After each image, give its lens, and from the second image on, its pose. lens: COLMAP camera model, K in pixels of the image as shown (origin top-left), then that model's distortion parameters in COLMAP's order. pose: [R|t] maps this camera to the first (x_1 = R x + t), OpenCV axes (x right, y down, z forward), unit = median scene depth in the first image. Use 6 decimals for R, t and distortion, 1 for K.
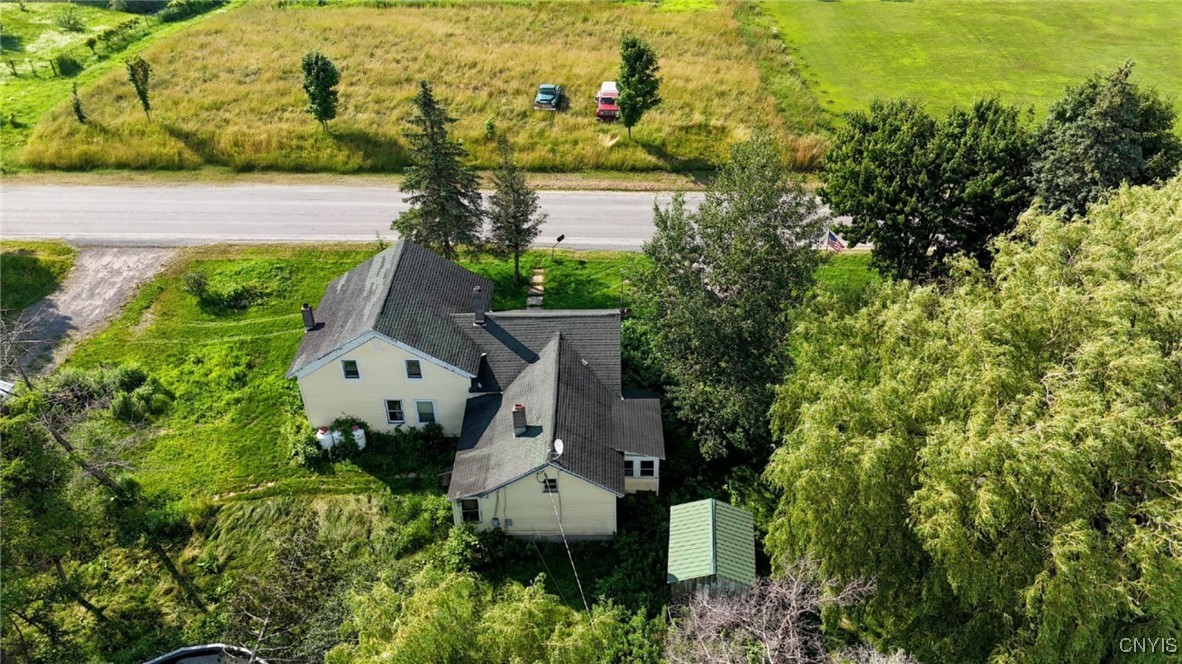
lens RADIAL K [[868.1, 0, 591.0], [0, 868.1, 332.0], [0, 0, 1]] dist [0.089051, -0.126081]
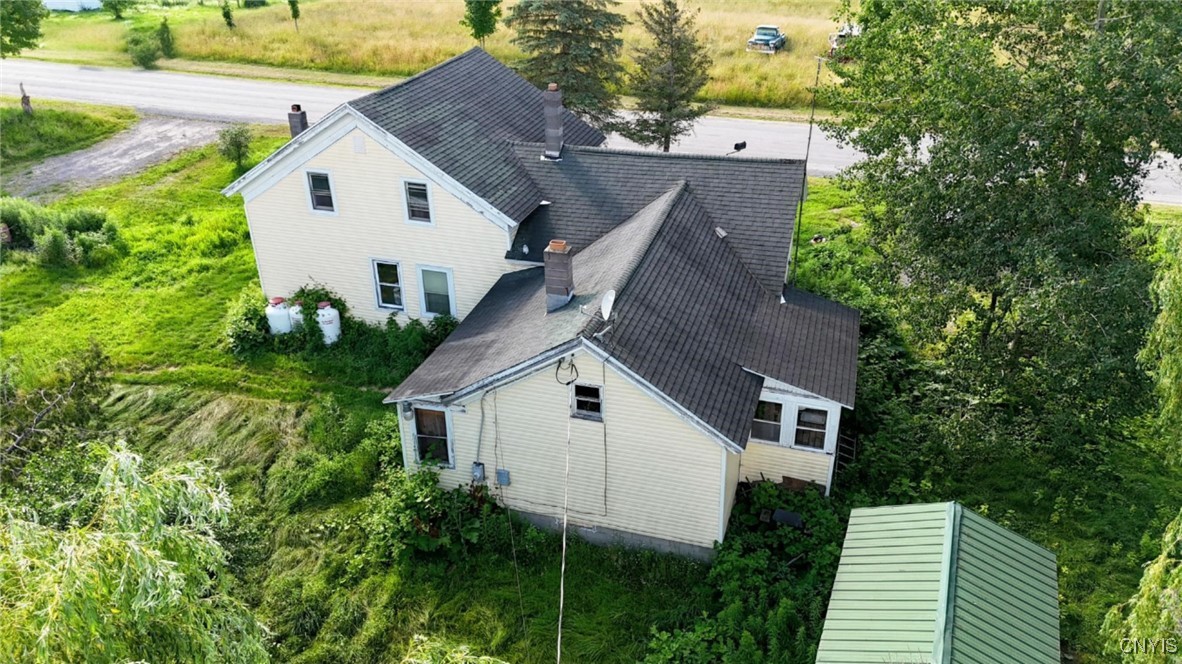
lens RADIAL K [[868.1, 0, 591.0], [0, 868.1, 332.0], [0, 0, 1]] dist [0.089051, -0.126081]
pose [[0.957905, 0.130565, -0.255677, 0.061800], [-0.163426, 0.980209, -0.111725, 0.170195], [0.236030, 0.148806, 0.960285, 0.487322]]
